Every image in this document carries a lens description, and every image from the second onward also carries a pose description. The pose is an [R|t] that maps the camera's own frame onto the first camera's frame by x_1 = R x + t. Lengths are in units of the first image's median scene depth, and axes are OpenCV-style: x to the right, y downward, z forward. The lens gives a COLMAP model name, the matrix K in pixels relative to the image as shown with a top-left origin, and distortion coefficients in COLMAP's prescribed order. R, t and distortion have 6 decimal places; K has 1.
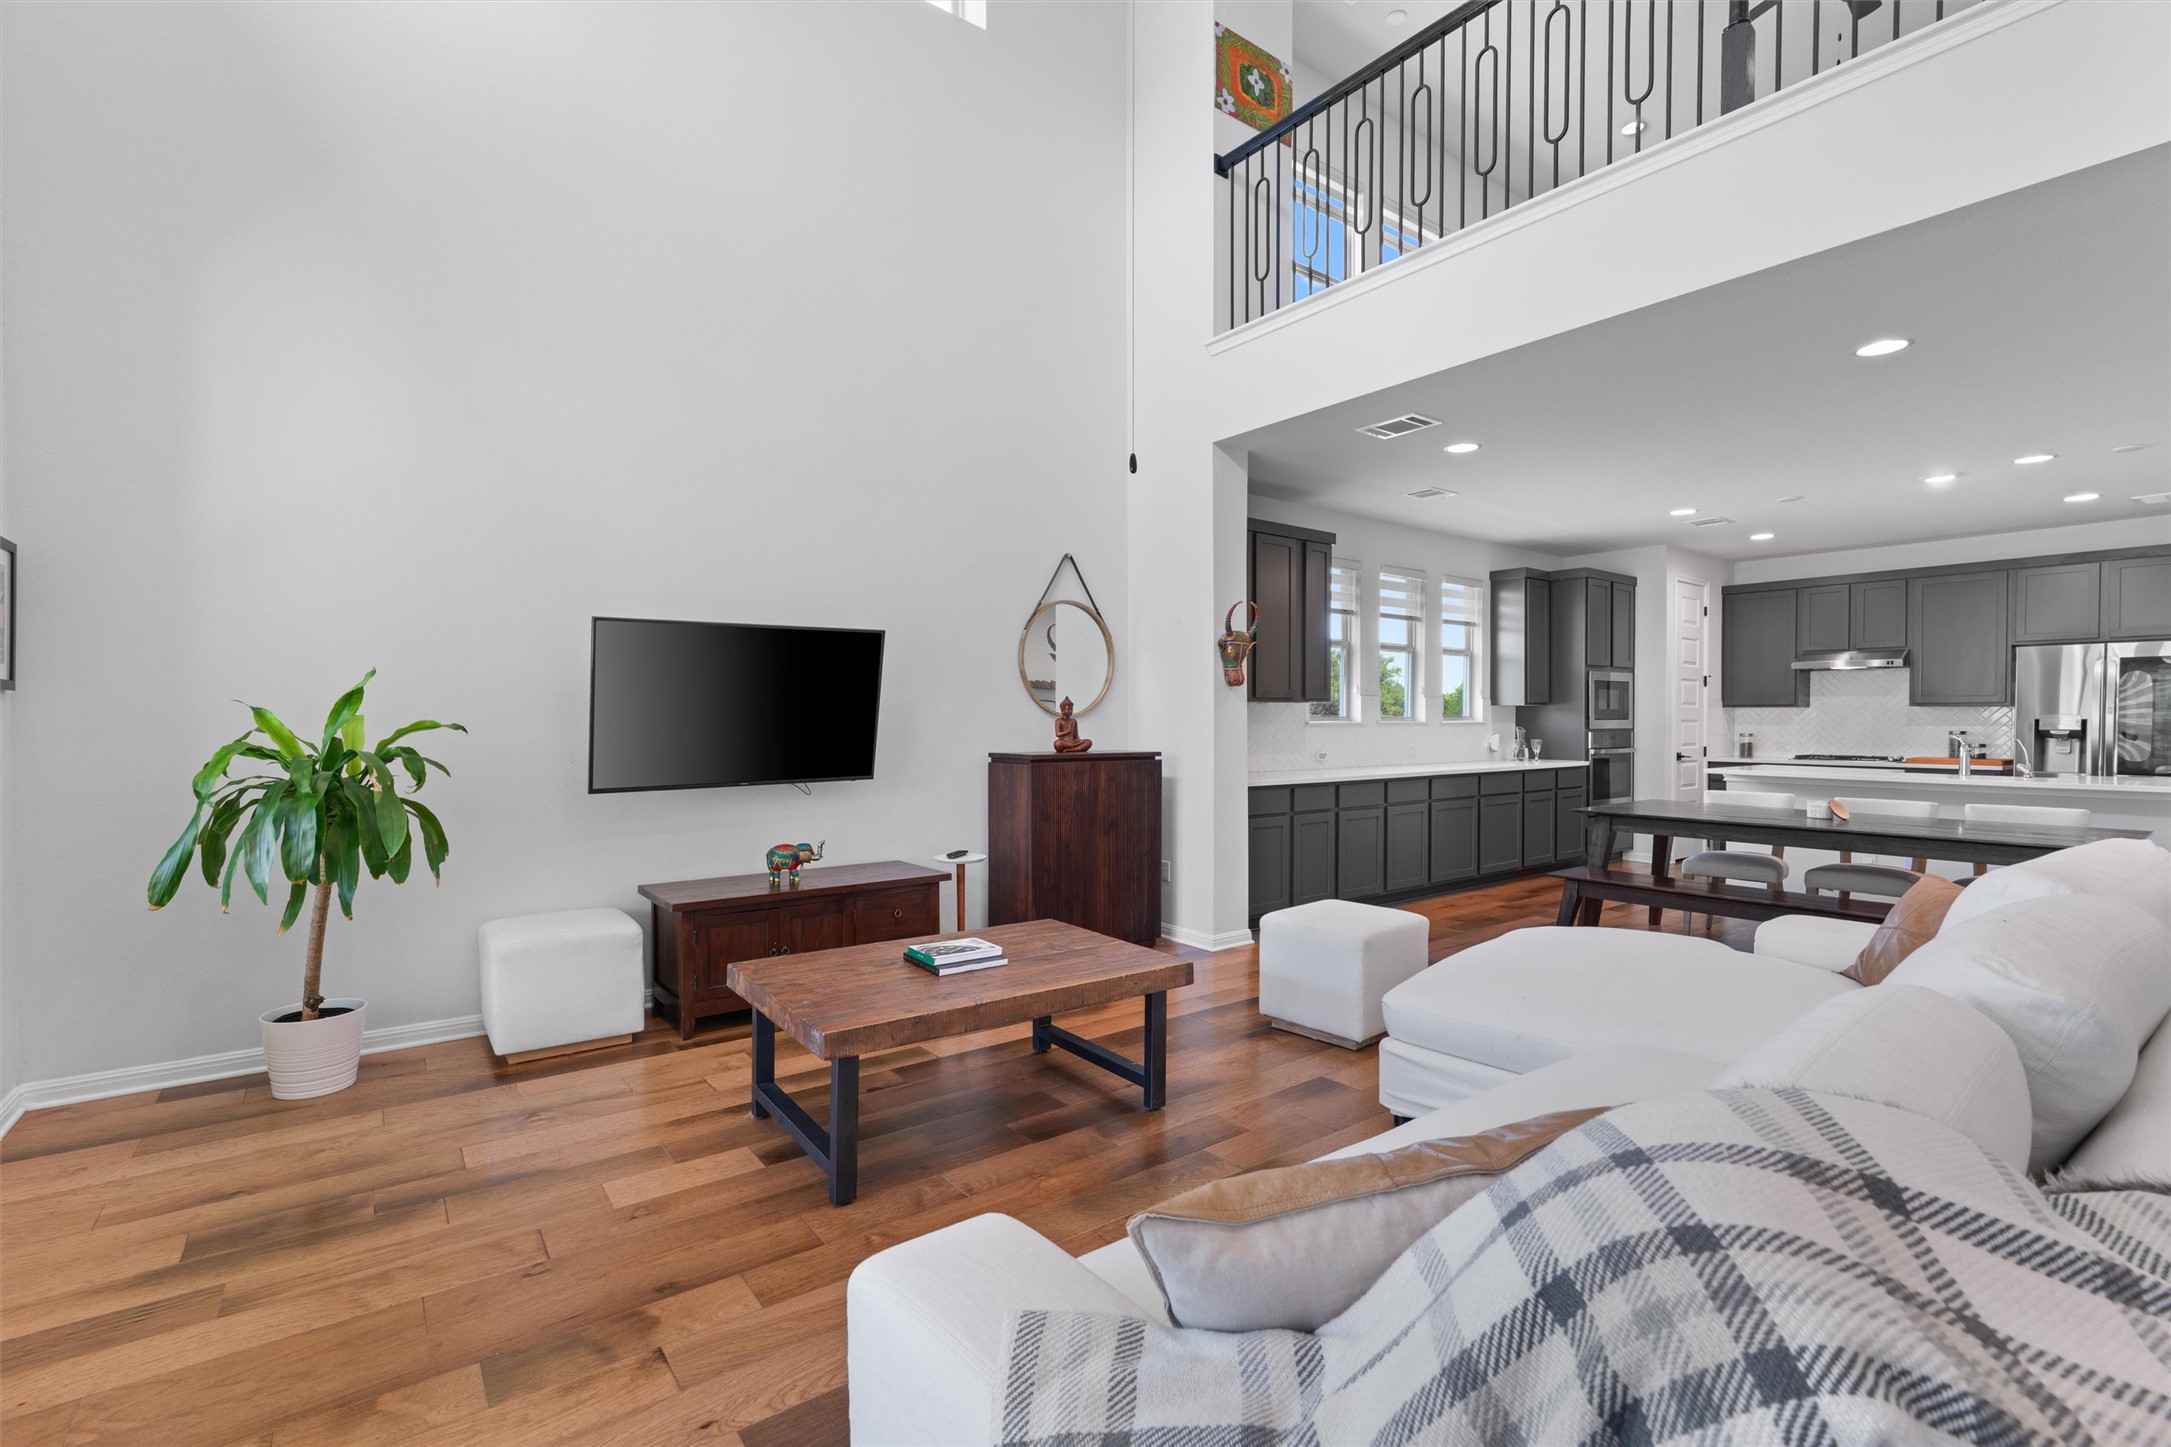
lens RADIAL K [[987.1, 0, 1072.6], [0, 987.1, 732.3], [0, 0, 1]] dist [0.002851, 0.001093]
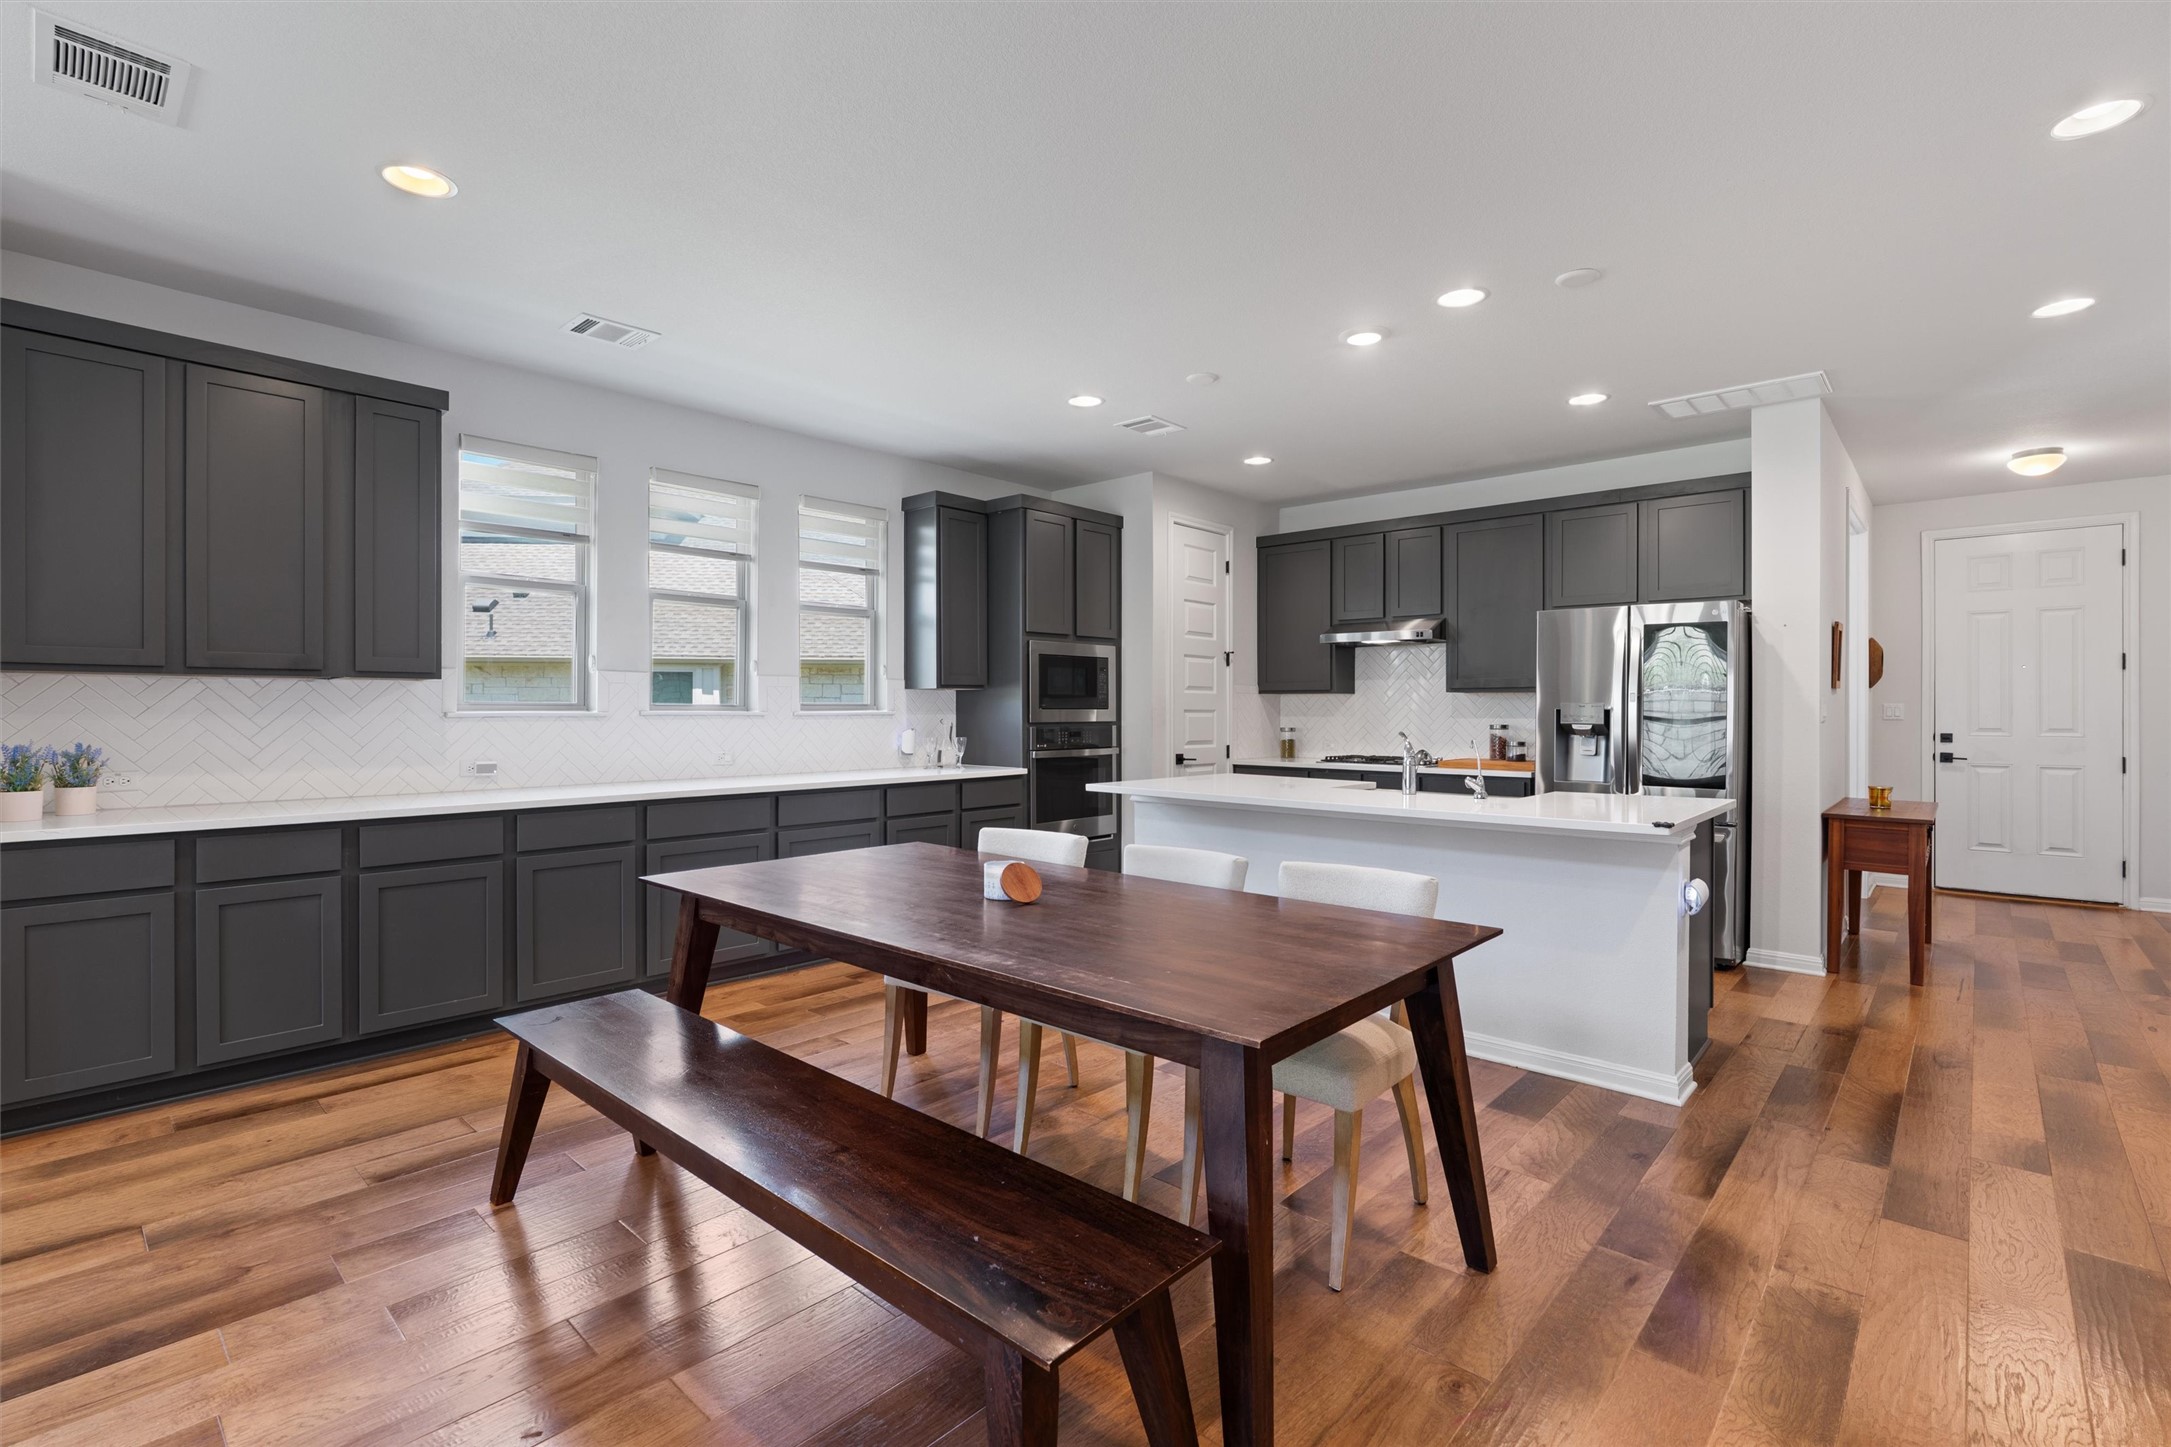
lens RADIAL K [[987.1, 0, 1093.0], [0, 987.1, 710.7], [0, 0, 1]] dist [0.002851, 0.001093]
pose [[0.986532, 0.000621, 0.163567, 0.442221], [0.001615, 0.999907, -0.013537, -0.002081], [-0.163560, 0.013619, 0.986439, 0.288195]]
